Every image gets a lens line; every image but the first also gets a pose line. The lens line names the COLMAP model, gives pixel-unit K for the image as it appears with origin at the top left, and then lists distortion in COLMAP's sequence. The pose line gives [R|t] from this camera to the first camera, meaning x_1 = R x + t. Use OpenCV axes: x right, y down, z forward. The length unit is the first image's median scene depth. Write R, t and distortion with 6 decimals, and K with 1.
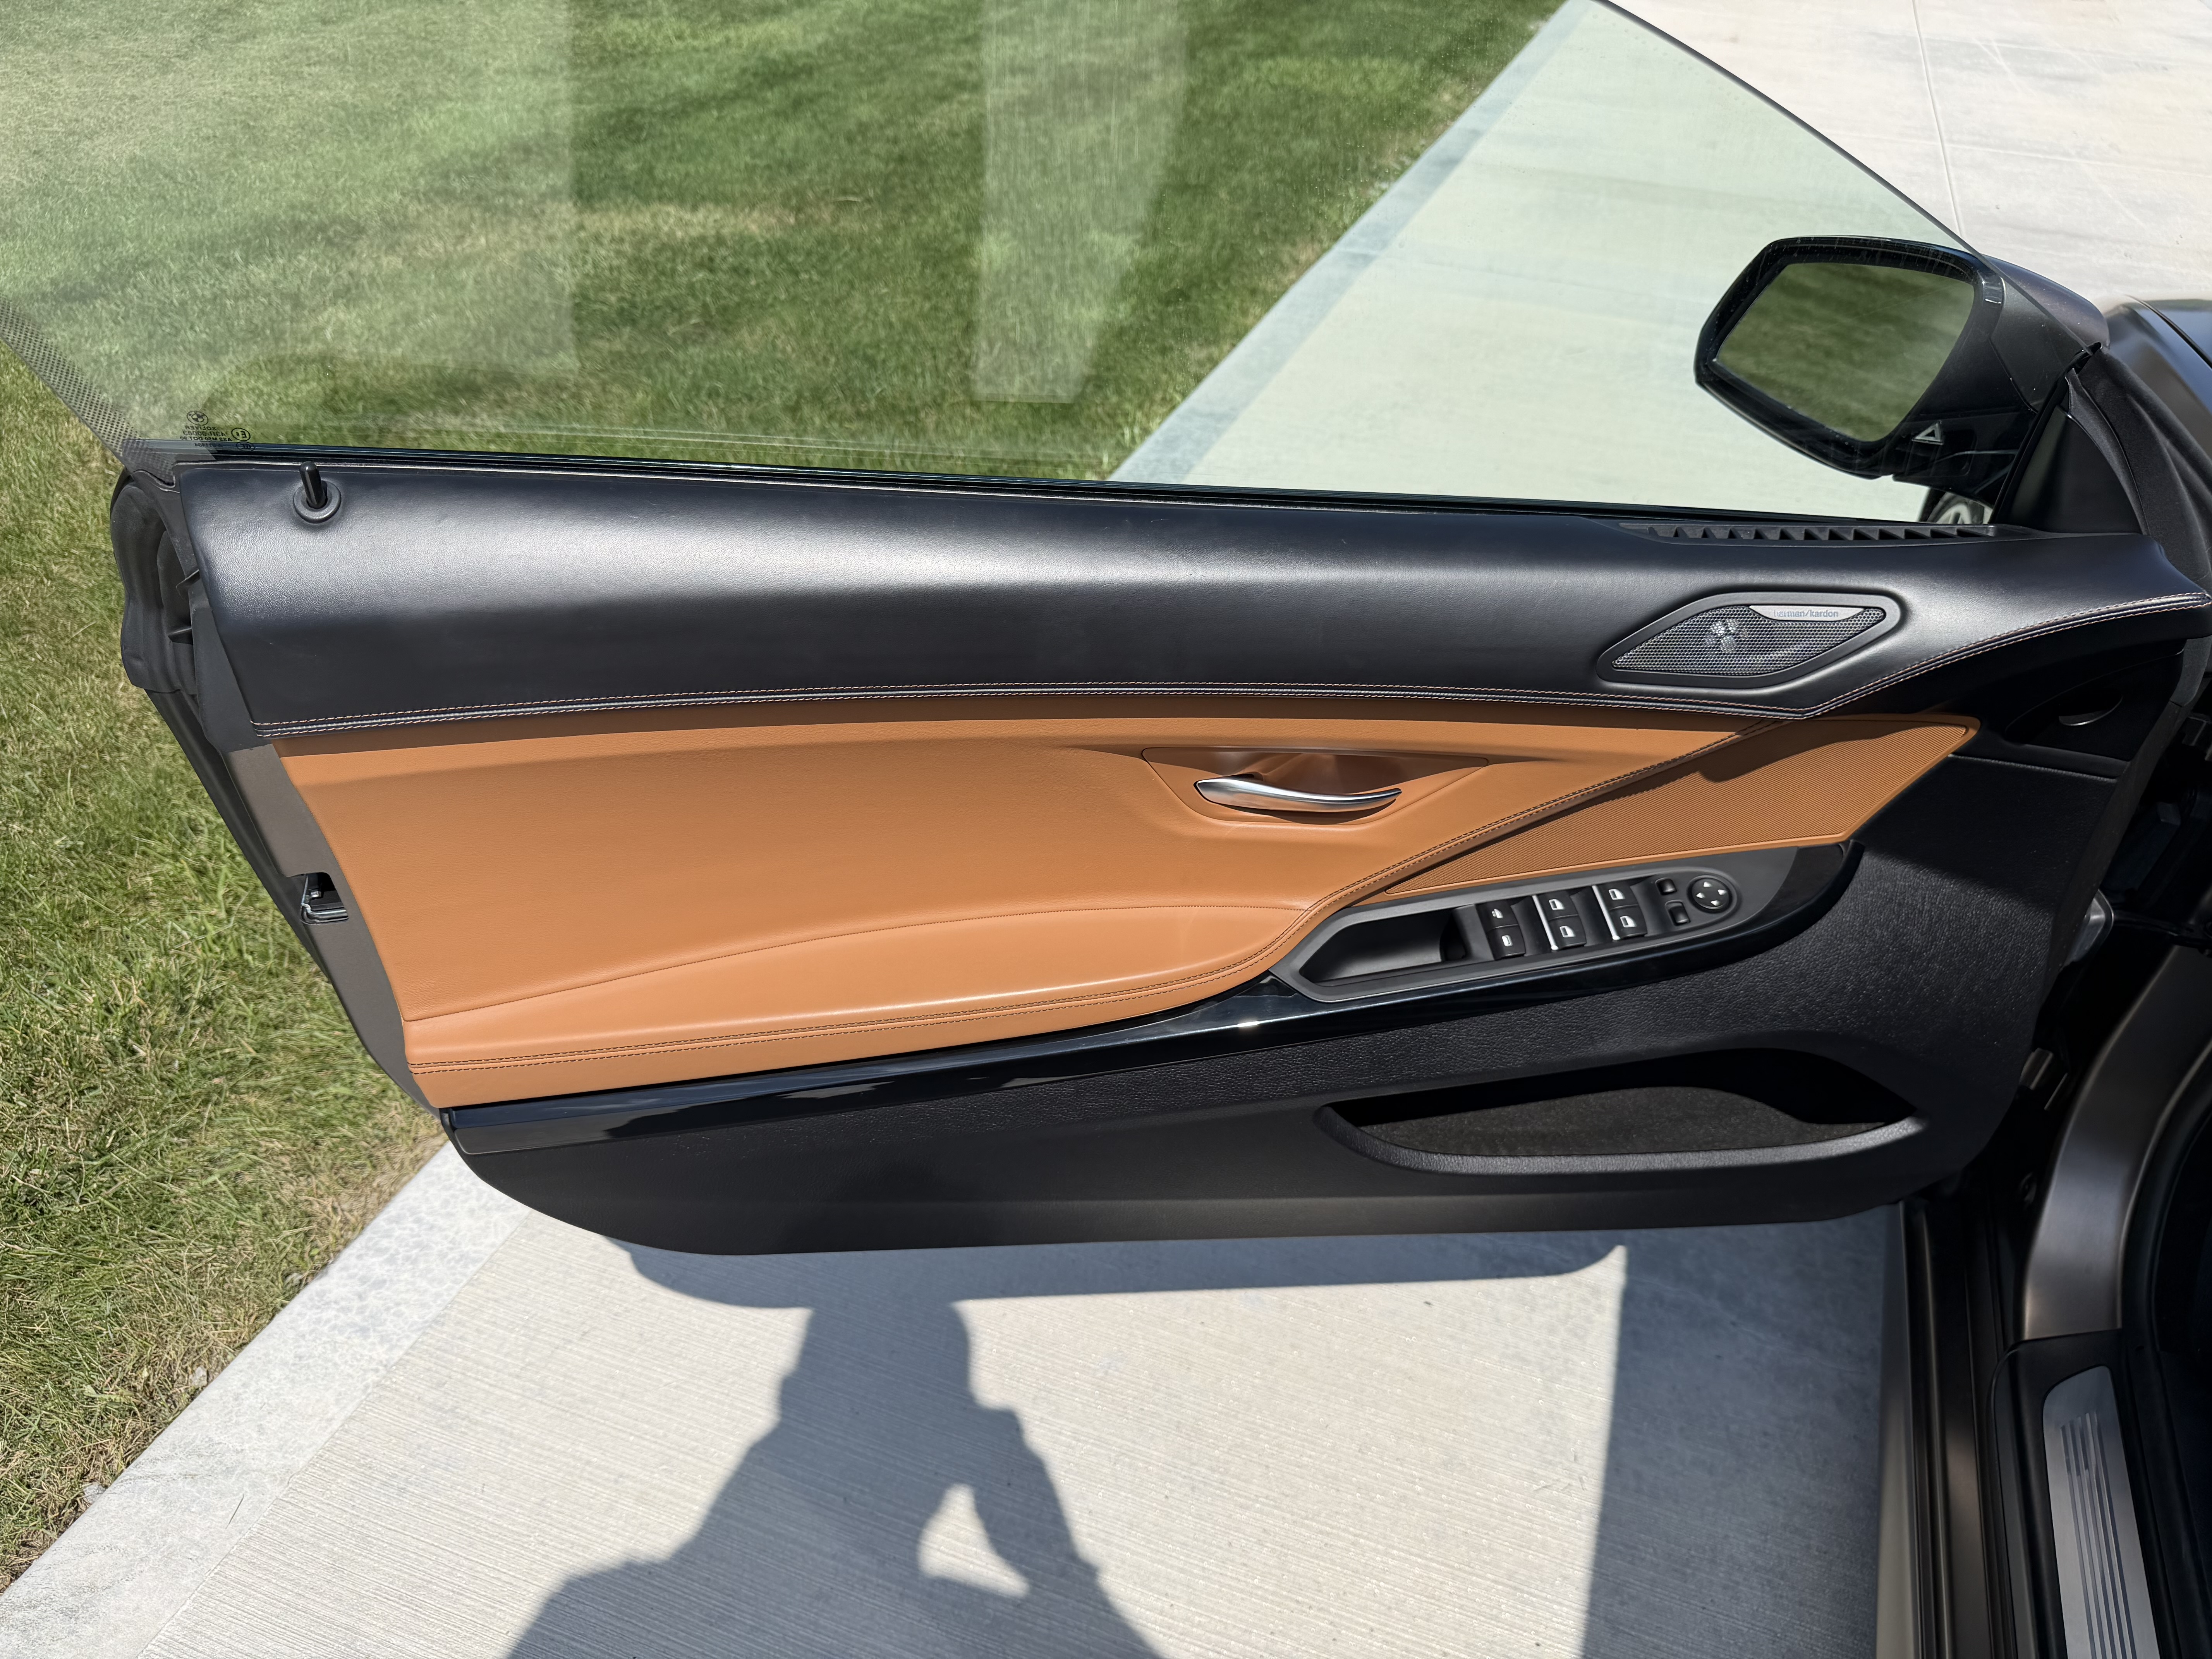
lens RADIAL K [[1561.3, 0, 1105.0], [0, 1561.3, 821.6], [0, 0, 1]] dist [0.022475, -0.027543]
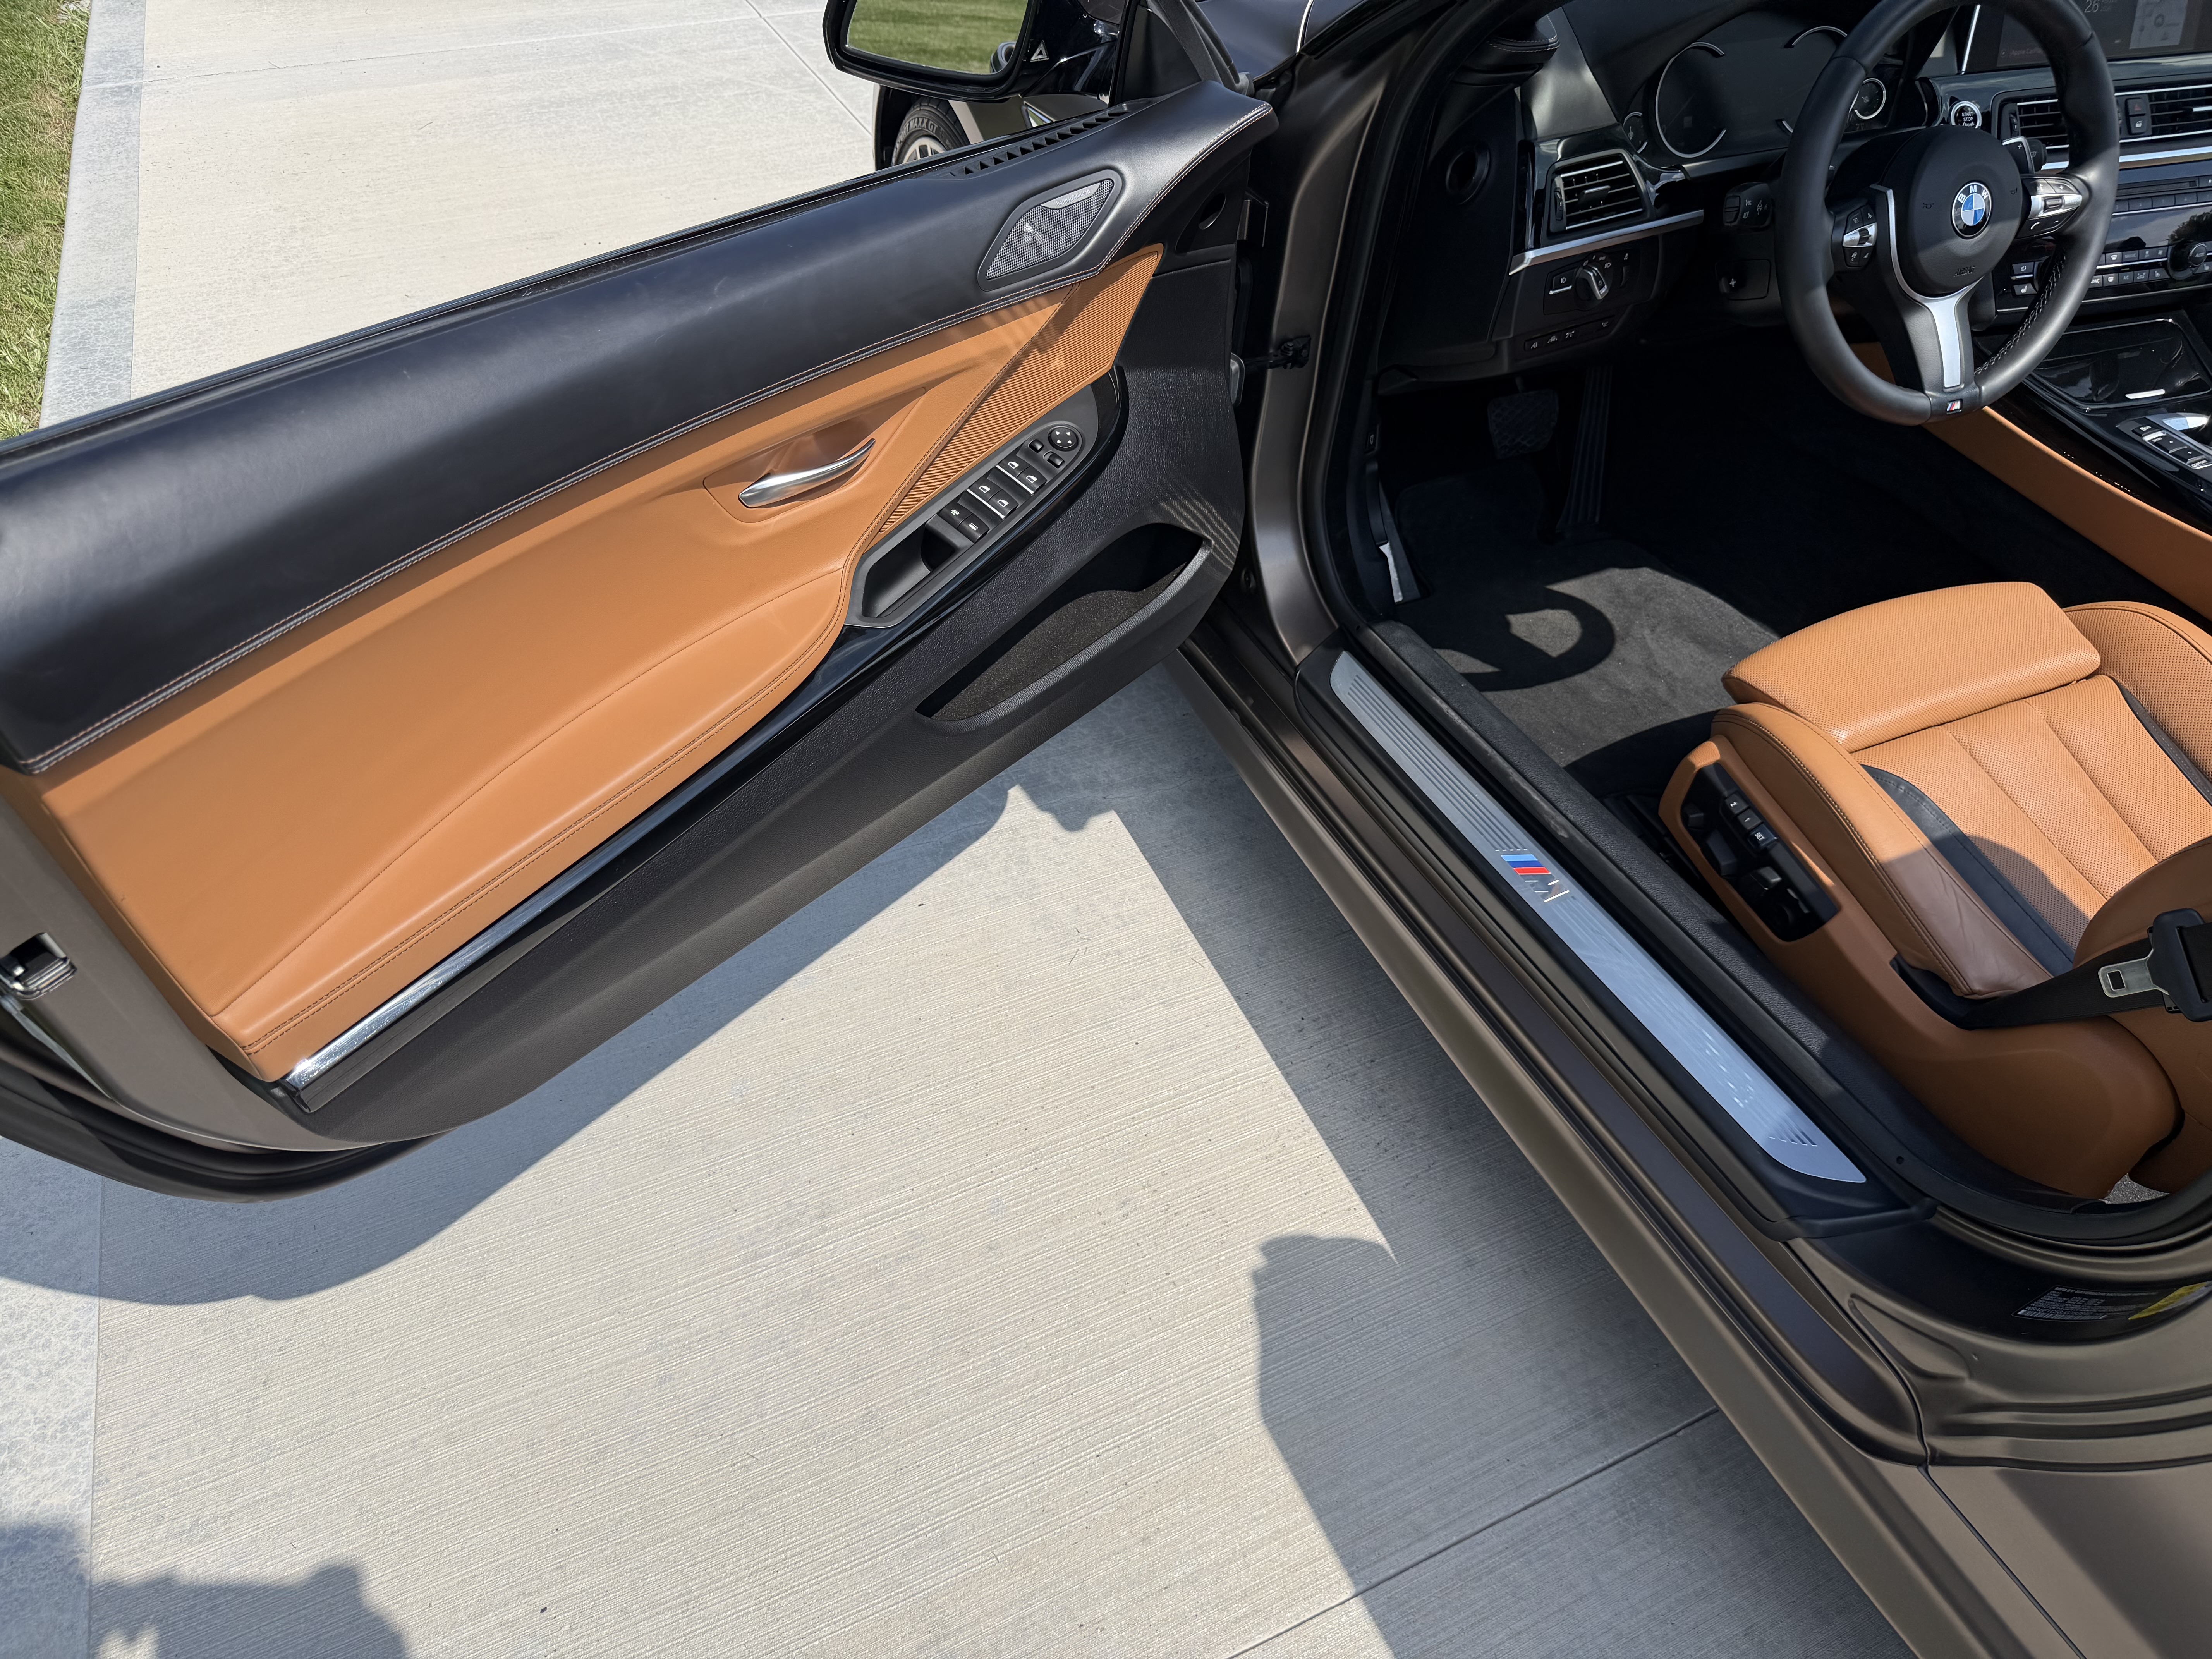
lens RADIAL K [[1561.3, 0, 1098.4], [0, 1561.3, 833.4], [0, 0, 1]] dist [0.022475, -0.027543]
pose [[0.710122, -0.496992, 0.498723, -0.431425], [0.420966, 0.867483, 0.265067, -0.002440], [-0.564370, 0.021716, 0.825236, -0.118947]]
